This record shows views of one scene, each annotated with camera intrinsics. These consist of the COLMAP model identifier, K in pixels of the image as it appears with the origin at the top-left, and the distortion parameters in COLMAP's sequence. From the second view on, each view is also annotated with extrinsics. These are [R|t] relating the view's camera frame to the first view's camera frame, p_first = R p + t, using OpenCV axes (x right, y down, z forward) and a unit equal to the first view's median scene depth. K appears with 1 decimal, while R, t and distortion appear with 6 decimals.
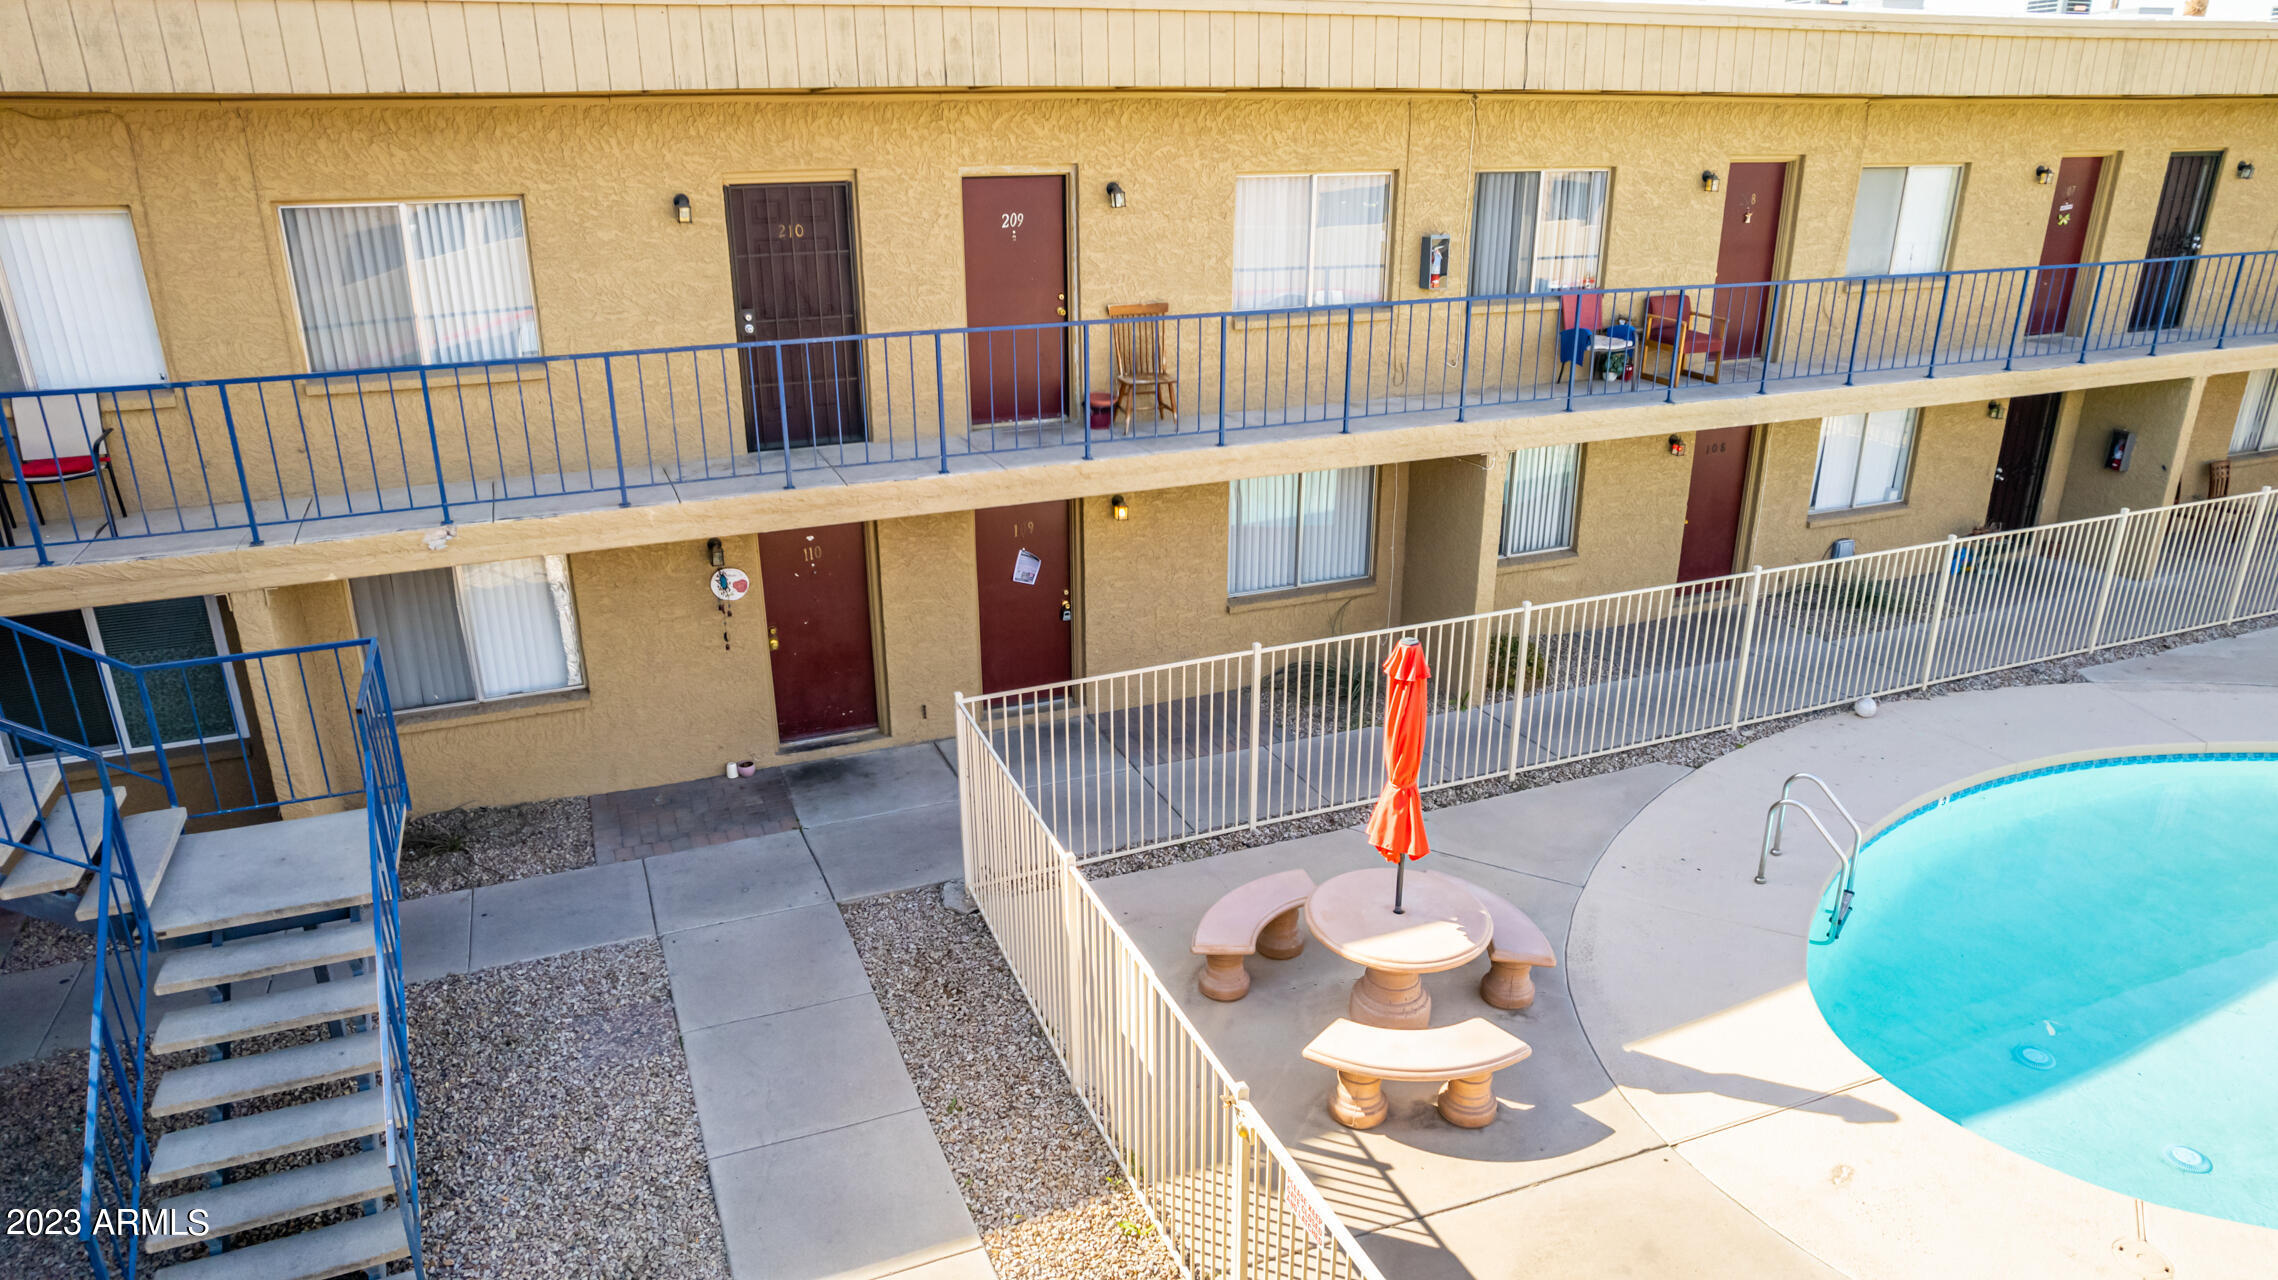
lens RADIAL K [[1458.5, 0, 1140.1], [0, 1458.5, 647.1], [0, 0, 1]] dist [-0.077610, 0.061471]
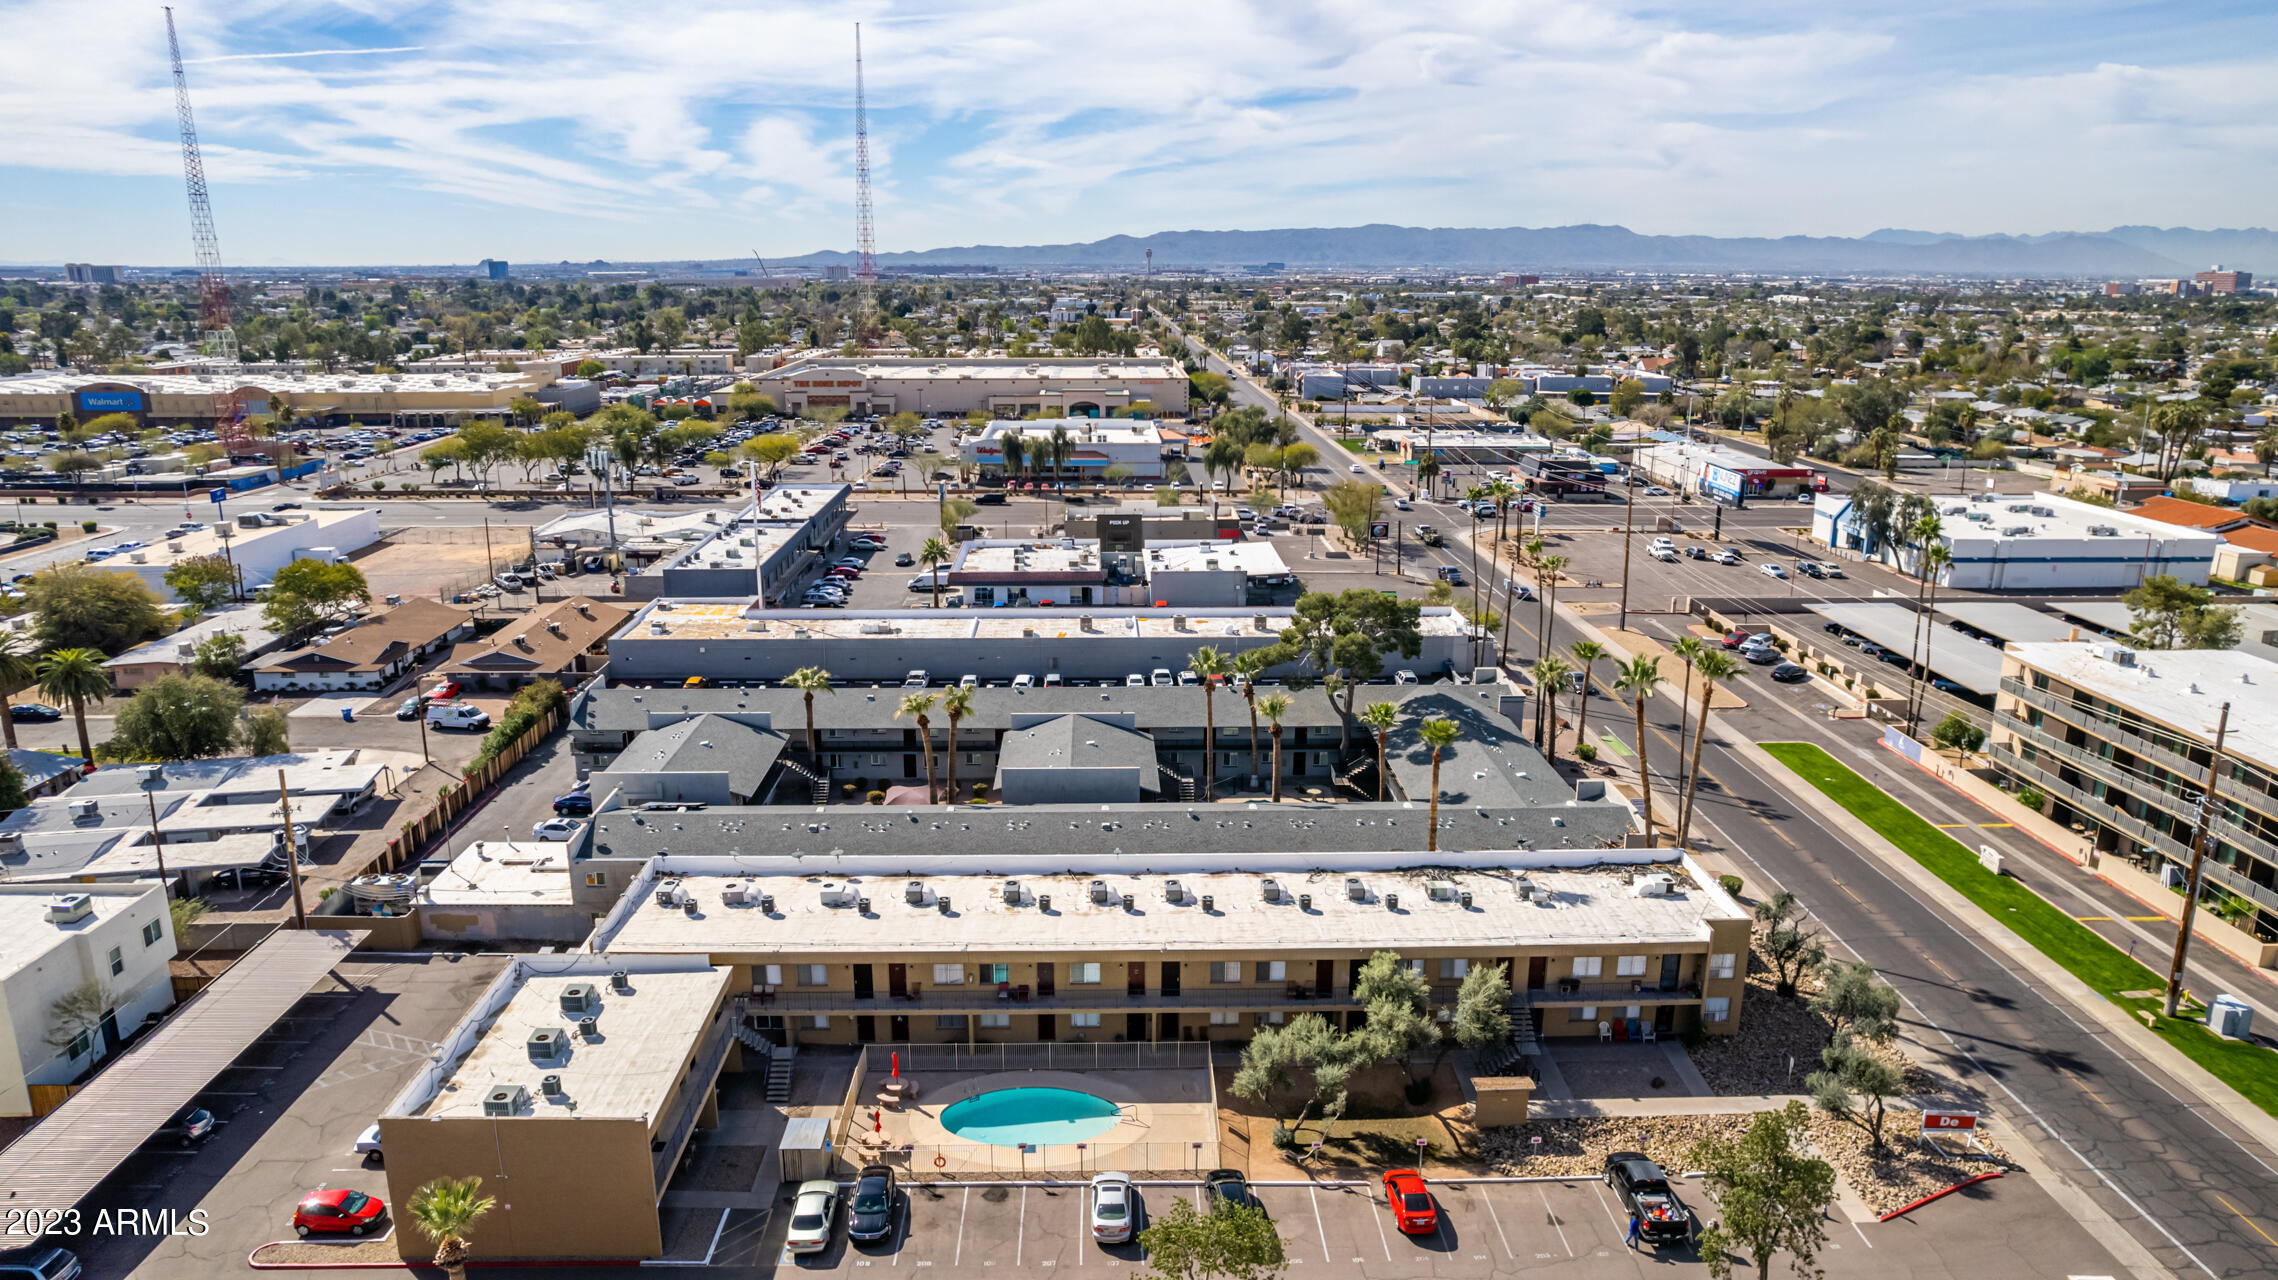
lens RADIAL K [[1458.5, 0, 1140.1], [0, 1458.5, 647.1], [0, 0, 1]] dist [-0.077610, 0.061471]
pose [[0.931697, 0.095712, -0.350399, 3.044812], [-0.133576, 0.987345, -0.085478, -1.299196], [0.337784, 0.126444, 0.932692, -4.846428]]
